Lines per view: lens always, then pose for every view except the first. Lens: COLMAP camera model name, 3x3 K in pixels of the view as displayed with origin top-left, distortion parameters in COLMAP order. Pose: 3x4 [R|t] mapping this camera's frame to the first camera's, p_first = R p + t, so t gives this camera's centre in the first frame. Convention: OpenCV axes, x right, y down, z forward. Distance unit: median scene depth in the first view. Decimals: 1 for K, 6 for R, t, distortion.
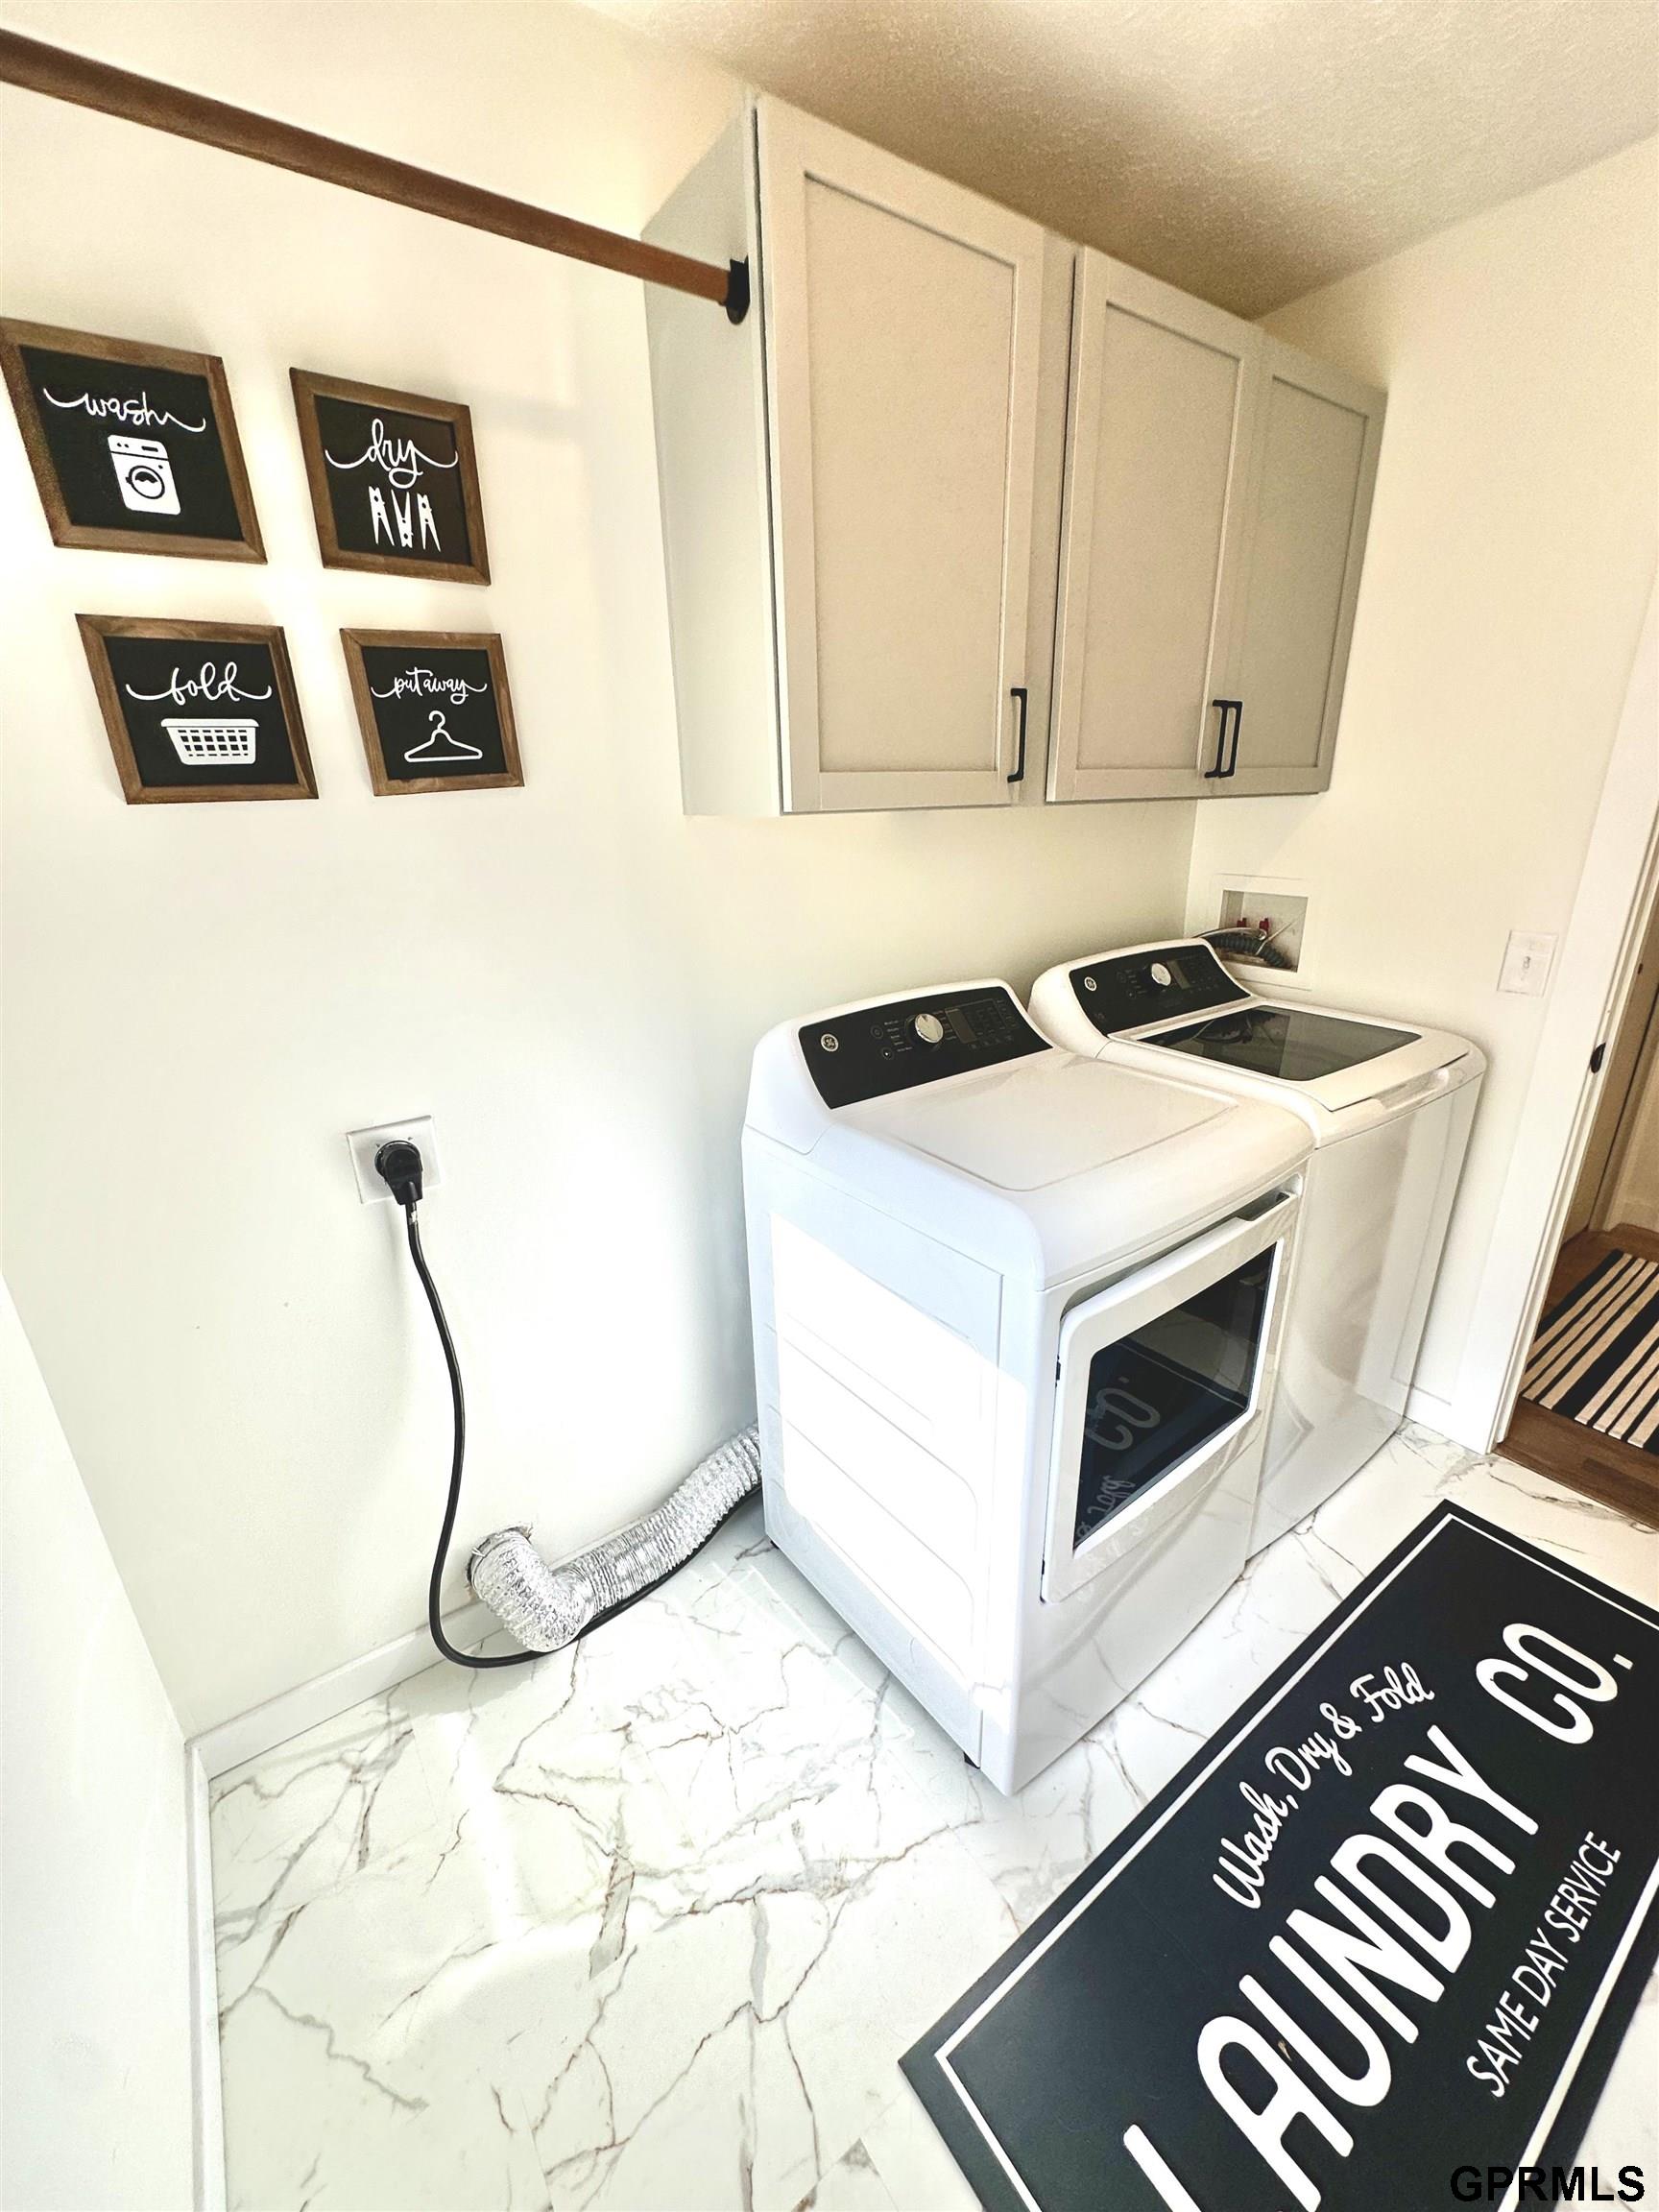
lens RADIAL K [[886.5, 0, 825.8], [0, 886.5, 1099.5], [0, 0, 1]] dist [-0.006993, 0.001066]
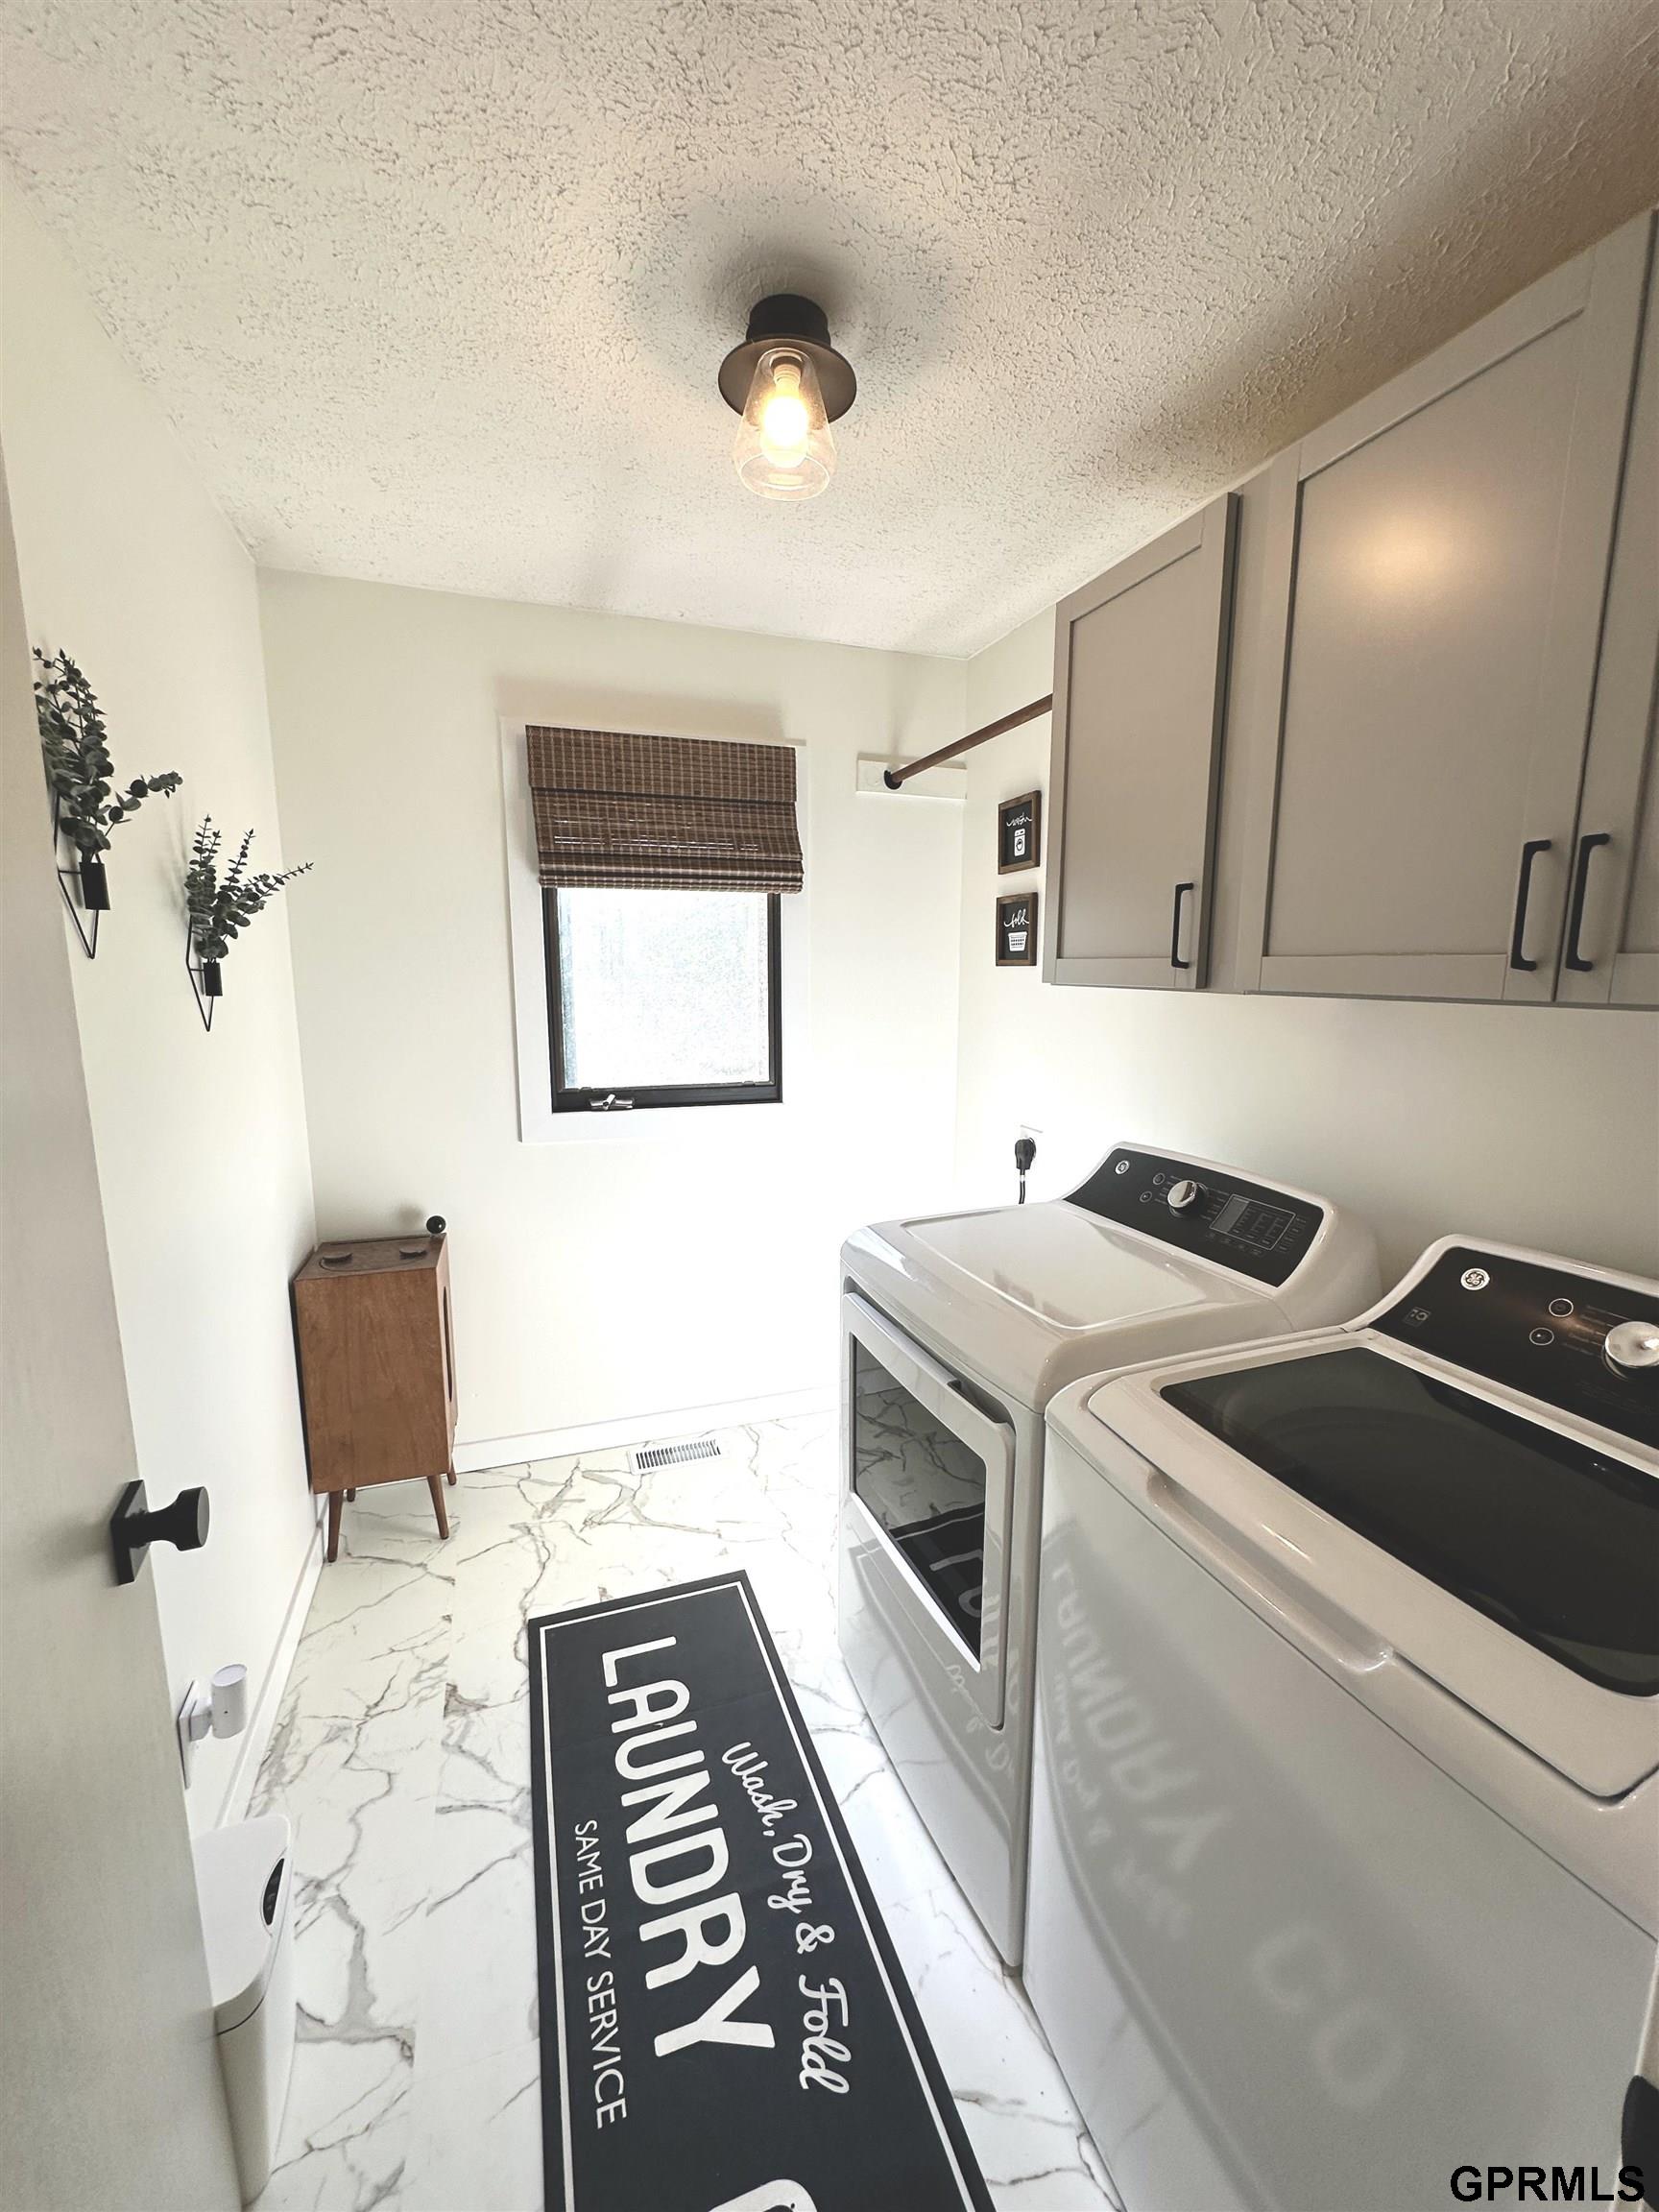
lens RADIAL K [[886.5, 0, 825.0], [0, 886.5, 1110.7], [0, 0, 1]] dist [-0.006993, 0.001066]
pose [[-0.277323, 0.178211, -0.944104, 1.580927], [-0.318811, 0.909902, 0.265403, -0.413679], [0.906340, 0.374593, -0.195521, 1.051214]]
